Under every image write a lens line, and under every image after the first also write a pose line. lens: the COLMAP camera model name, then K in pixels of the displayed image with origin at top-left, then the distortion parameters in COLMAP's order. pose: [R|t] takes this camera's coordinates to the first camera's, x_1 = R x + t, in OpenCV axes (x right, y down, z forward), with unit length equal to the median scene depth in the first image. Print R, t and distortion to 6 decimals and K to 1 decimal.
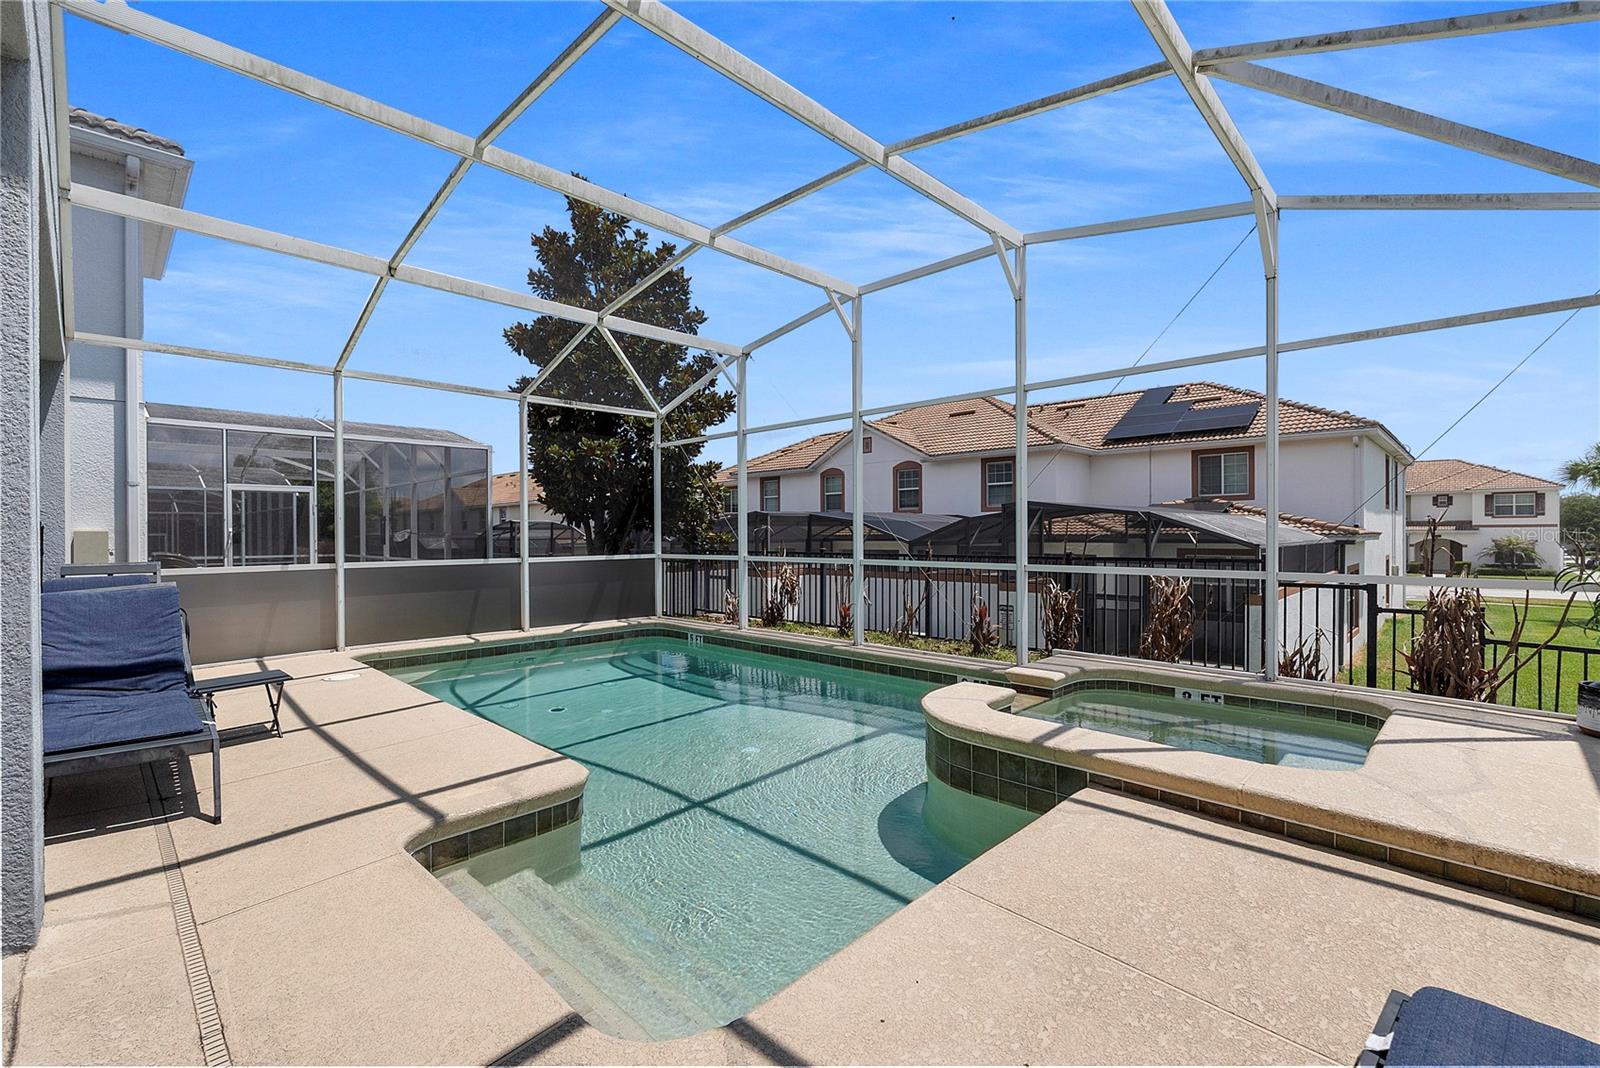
lens RADIAL K [[703.4, 0, 797.2], [0, 703.4, 537.5], [0, 0, 1]] dist [0.000558, -0.000243]
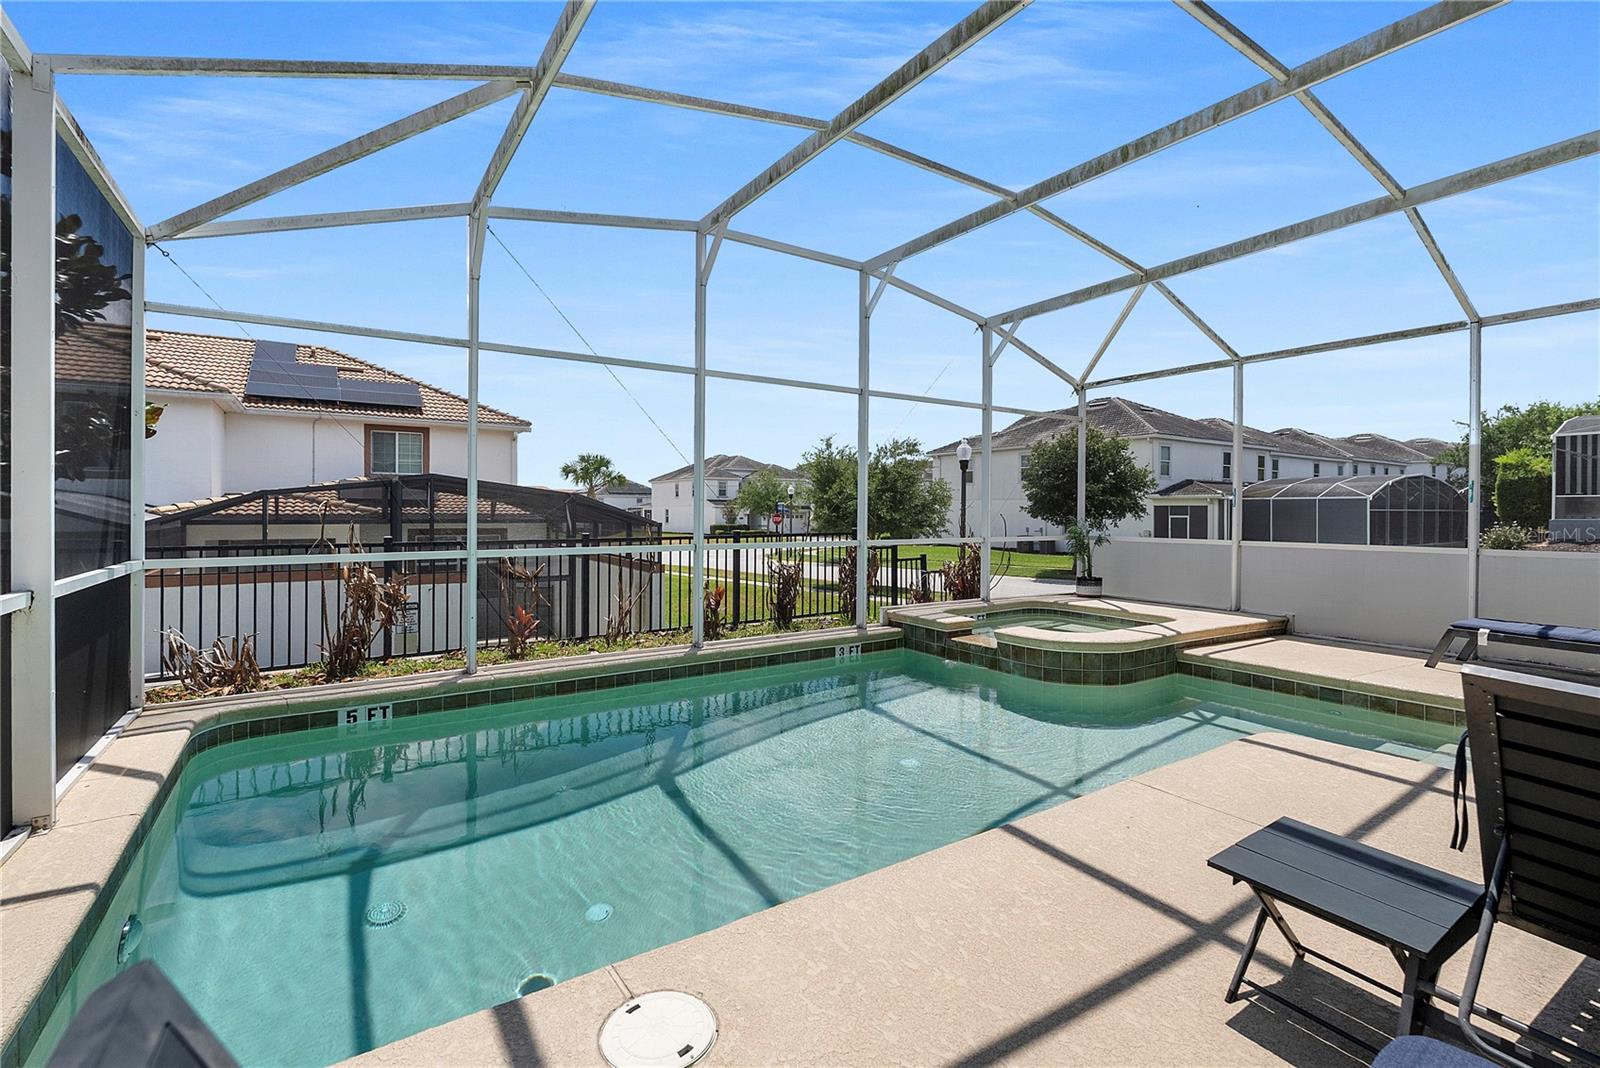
lens RADIAL K [[731.1, 0, 793.0], [0, 731.1, 518.2], [0, 0, 1]] dist [0.002248, 0.000629]
pose [[0.195244, -0.002164, 0.980752, -0.293849], [0.002561, 0.999995, 0.001697, -0.000448], [-0.980751, 0.002180, 0.195249, 0.284352]]
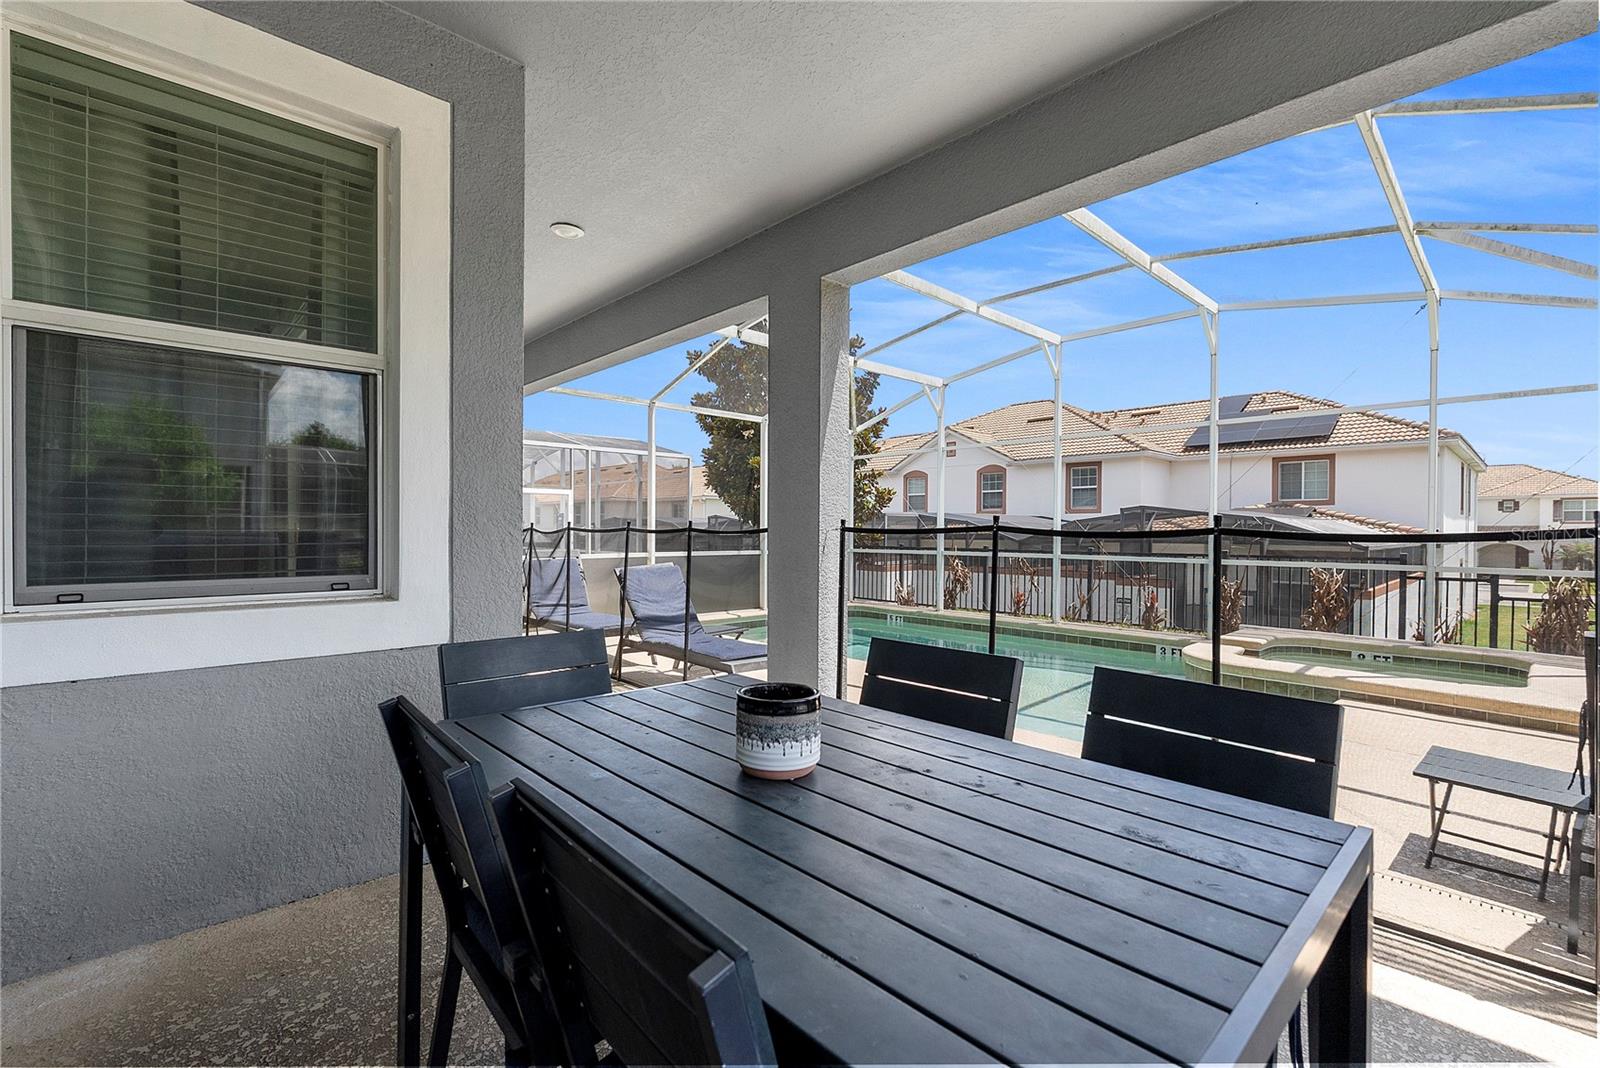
lens RADIAL K [[715.4, 0, 795.6], [0, 715.4, 536.0], [0, 0, 1]] dist [0.005522, 0.000473]
pose [[0.999426, 0.011014, -0.032050, -0.130070], [-0.010989, 0.999939, 0.000948, 0.001048], [0.032059, -0.000595, 0.999486, -0.109263]]
